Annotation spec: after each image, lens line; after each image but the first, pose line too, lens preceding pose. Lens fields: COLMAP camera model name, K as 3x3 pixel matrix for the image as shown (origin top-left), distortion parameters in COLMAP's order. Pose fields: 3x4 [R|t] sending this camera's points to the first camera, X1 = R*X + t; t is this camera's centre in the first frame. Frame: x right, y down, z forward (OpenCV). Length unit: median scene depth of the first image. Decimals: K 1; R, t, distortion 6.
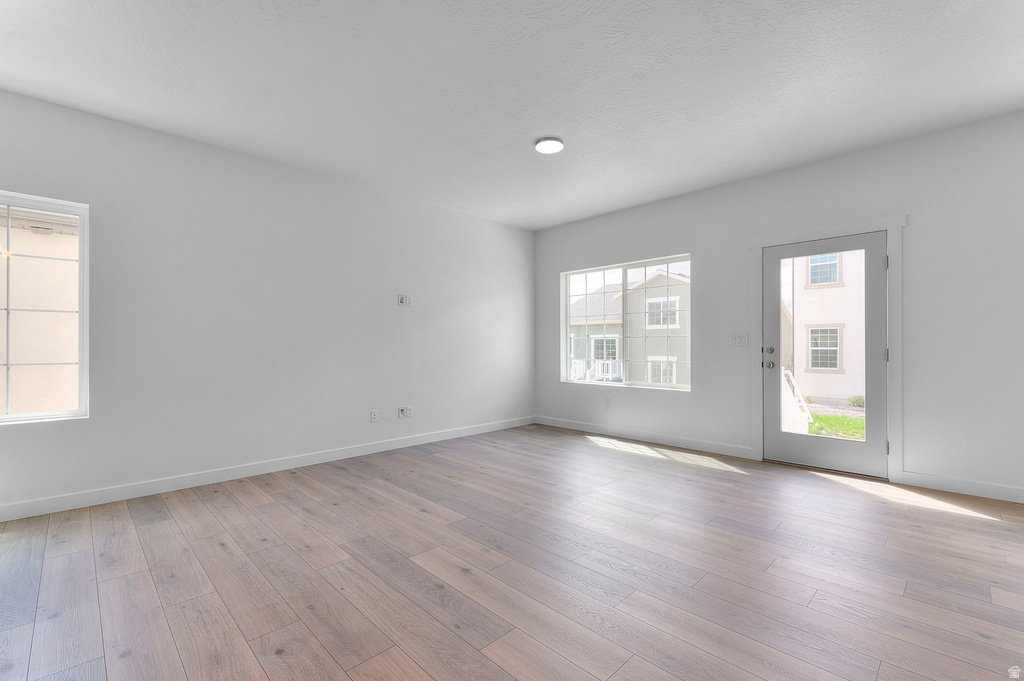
lens RADIAL K [[437.3, 0, 512.0], [0, 437.3, 340.5], [0, 0, 1]] dist [0.000334, -0.000563]
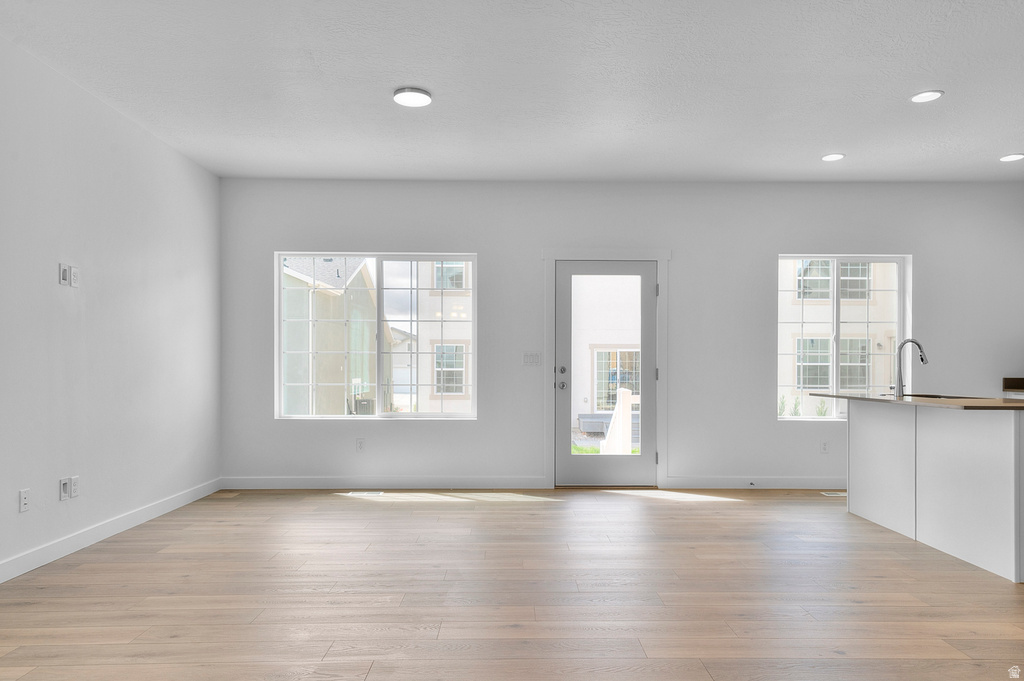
lens RADIAL K [[699.1, 0, 509.7], [0, 699.1, 354.8], [0, 0, 1]] dist [0.012566, -0.001004]
pose [[0.698265, 0.015254, 0.715677, -0.564527], [-0.013083, 0.999878, -0.008547, 0.003783], [-0.715720, -0.003395, 0.698379, 0.027676]]
